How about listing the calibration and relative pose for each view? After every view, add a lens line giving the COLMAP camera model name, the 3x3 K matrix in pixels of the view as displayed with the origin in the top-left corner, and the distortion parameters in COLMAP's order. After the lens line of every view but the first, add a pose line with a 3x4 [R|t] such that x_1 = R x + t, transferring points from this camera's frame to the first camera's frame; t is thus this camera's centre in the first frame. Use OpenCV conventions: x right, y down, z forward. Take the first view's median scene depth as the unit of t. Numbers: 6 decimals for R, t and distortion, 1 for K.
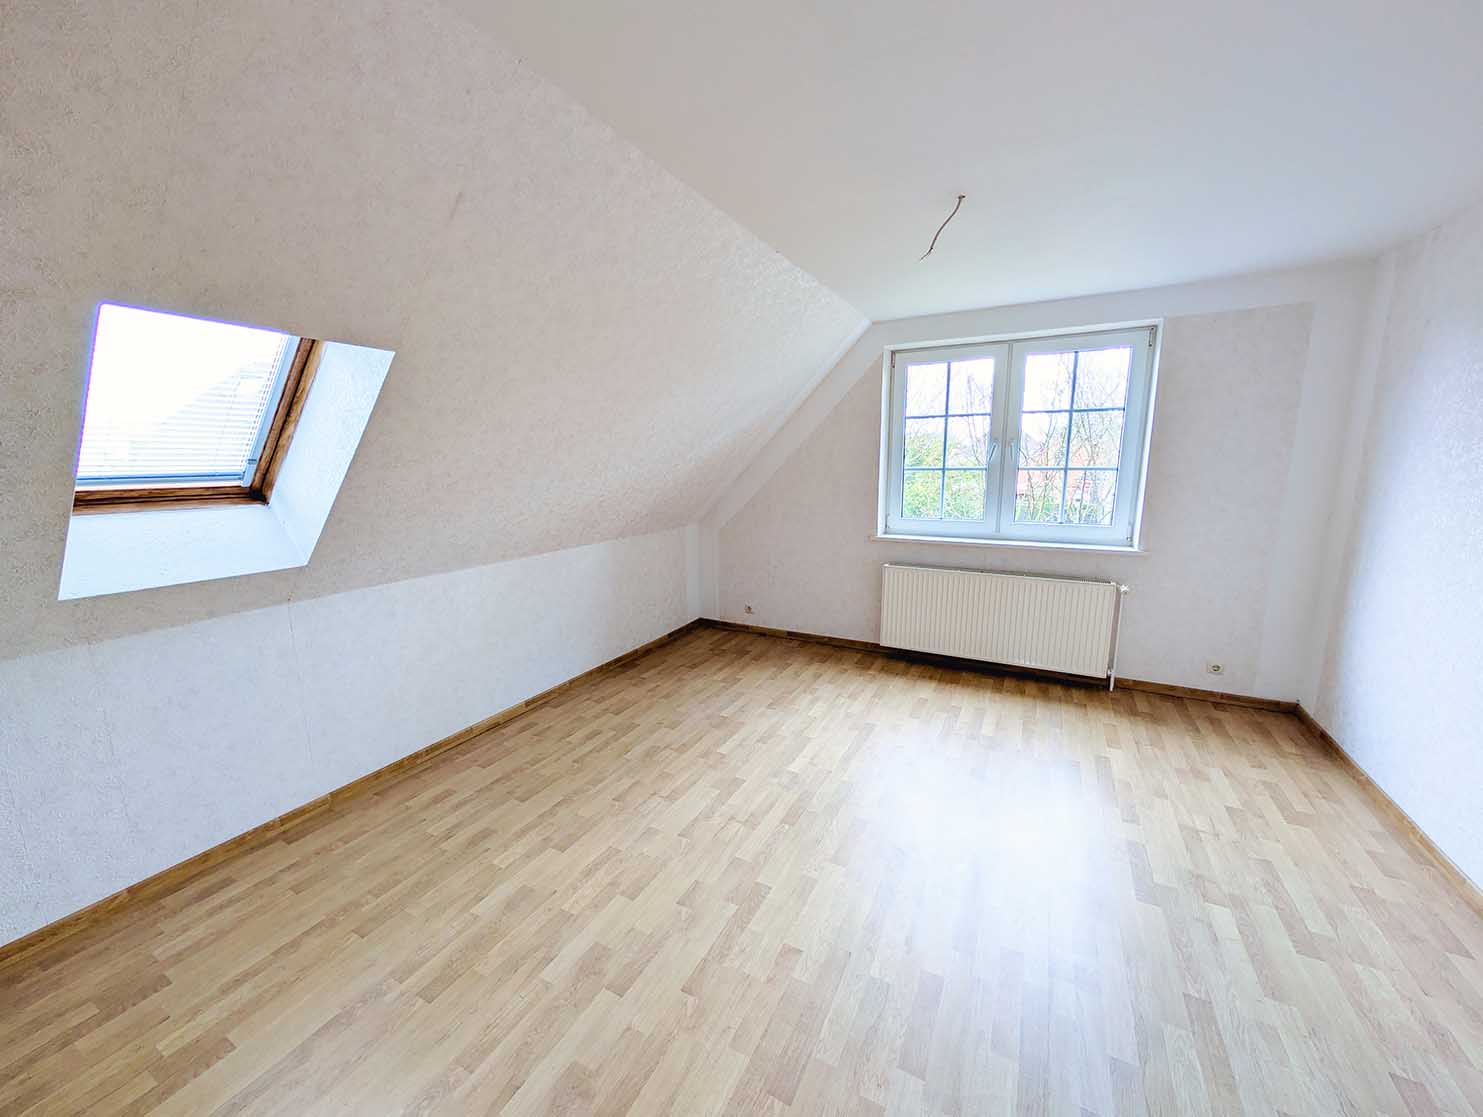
lens RADIAL K [[562.4, 0, 741.6], [0, 562.4, 559.7], [0, 0, 1]] dist [0.001282, -0.000471]
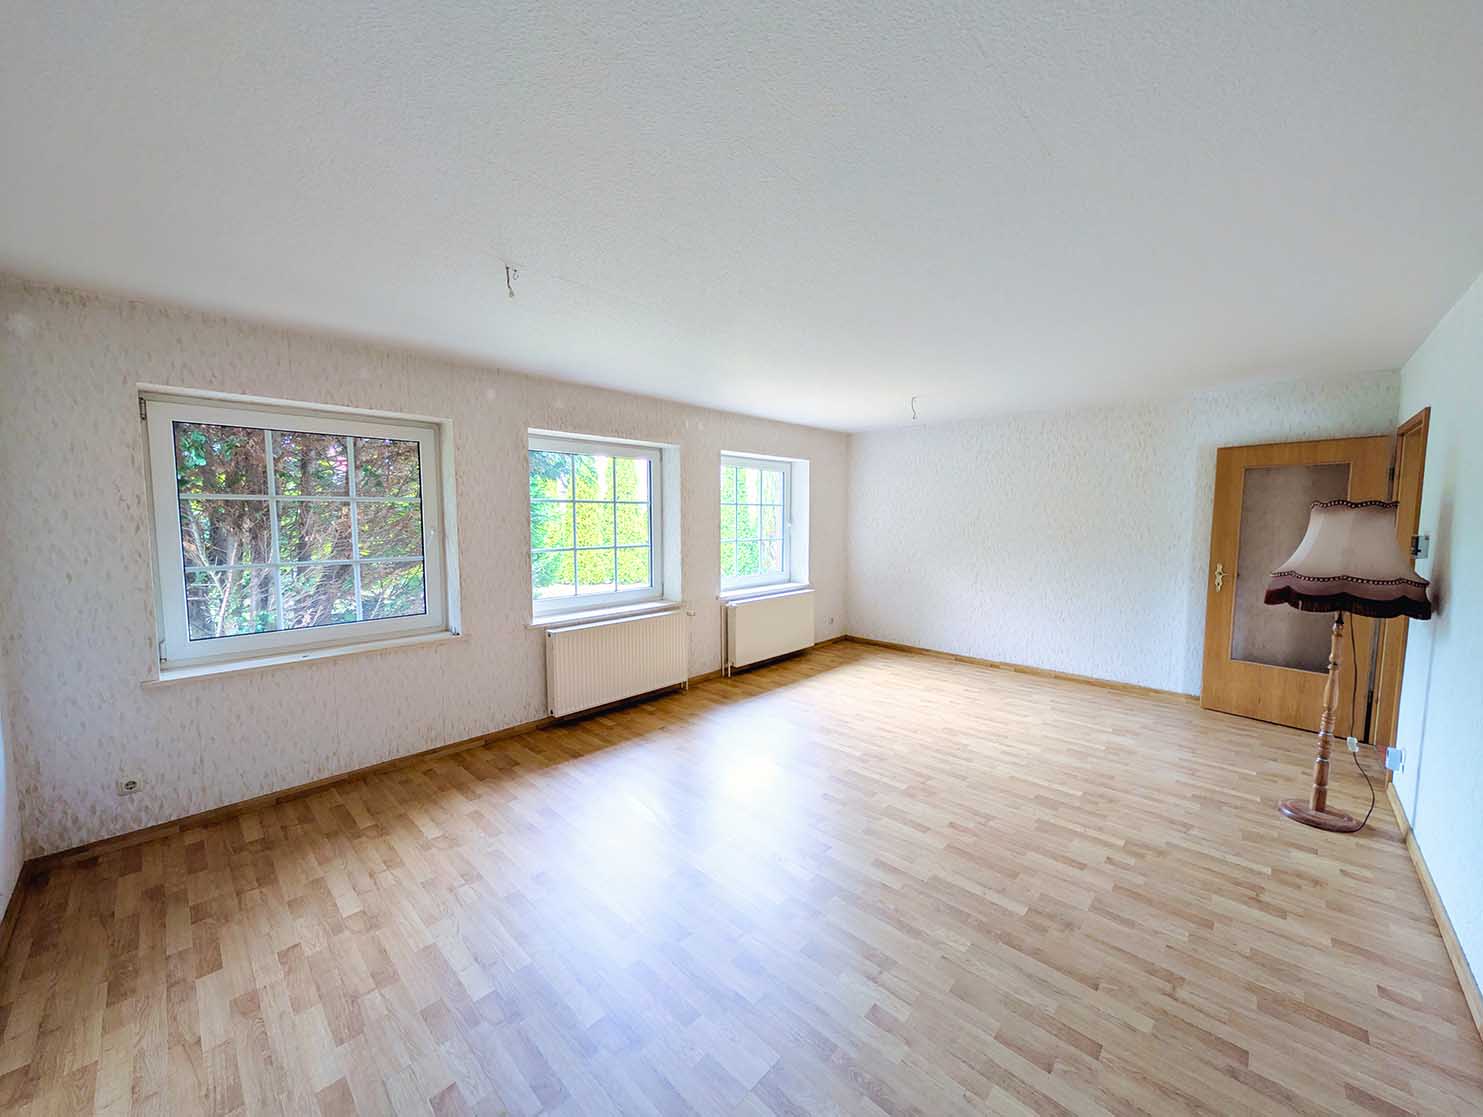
lens RADIAL K [[562.4, 0, 743.3], [0, 562.4, 564.1], [0, 0, 1]] dist [0.001282, -0.000471]
pose [[0.249747, -0.048092, 0.967116, -0.919019], [0.180487, 0.983575, 0.002302, -0.083731], [-0.951342, 0.173976, 0.254325, 0.538069]]
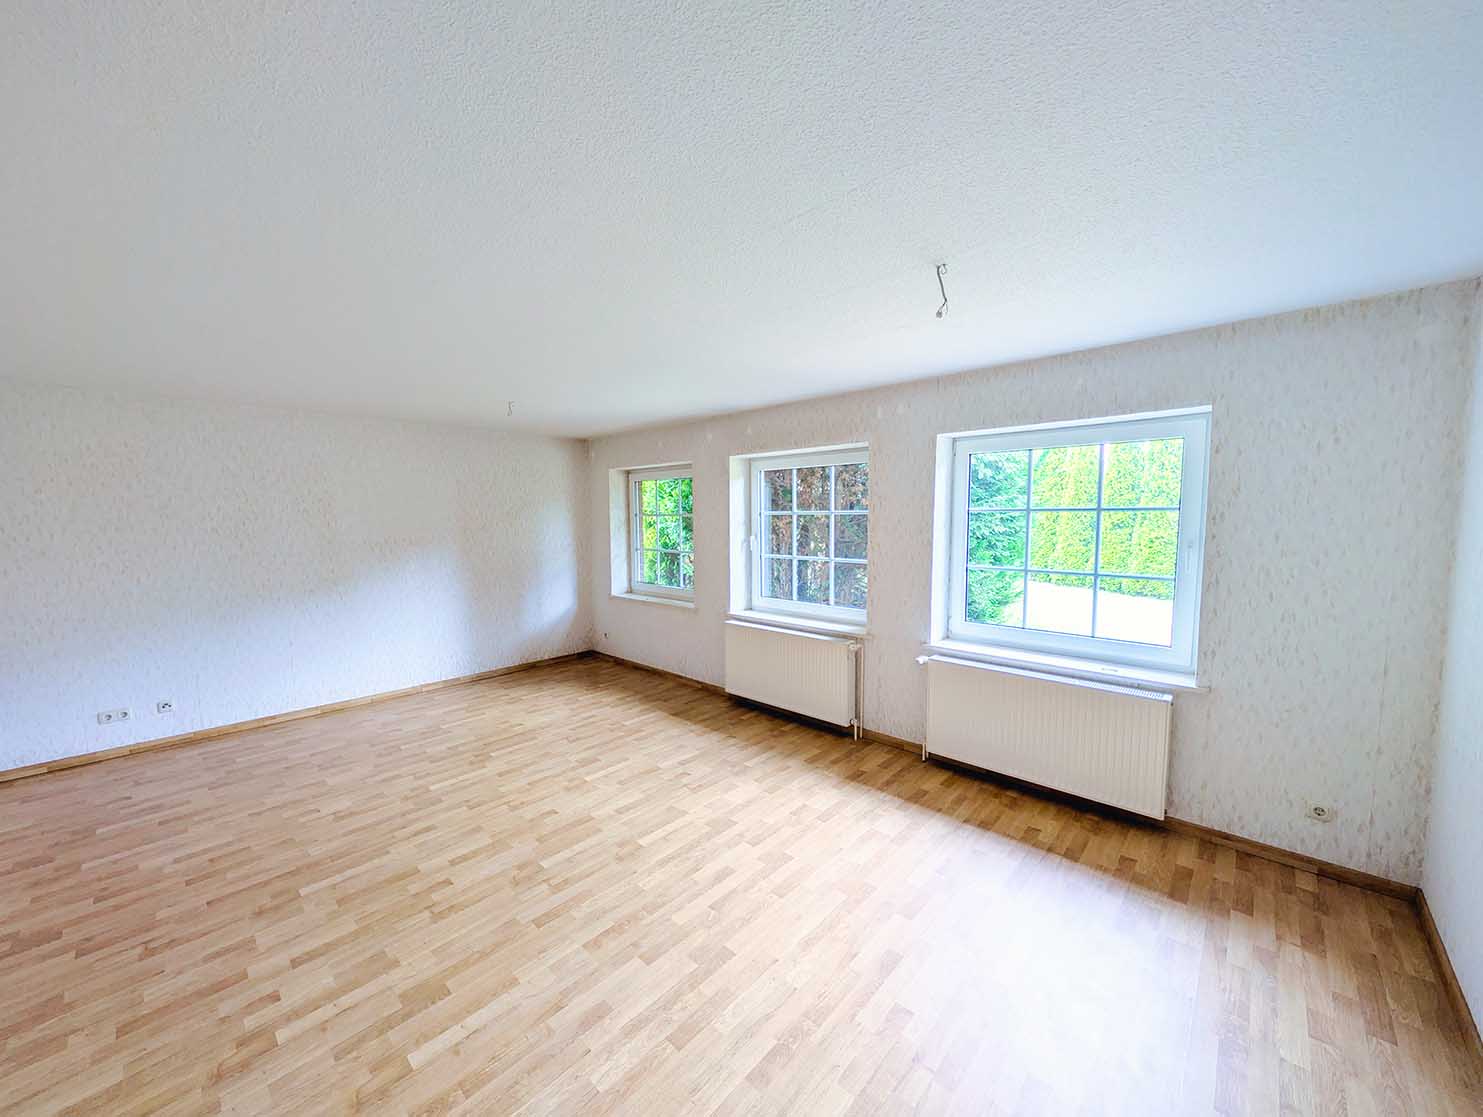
lens RADIAL K [[562.4, 0, 737.2], [0, 562.4, 562.4], [0, 0, 1]] dist [0.001282, -0.000471]
pose [[0.968394, 0.048410, -0.244684, 0.950449], [-0.073958, 0.992599, -0.096320, -0.008543], [0.238210, 0.111372, 0.964807, -0.389412]]
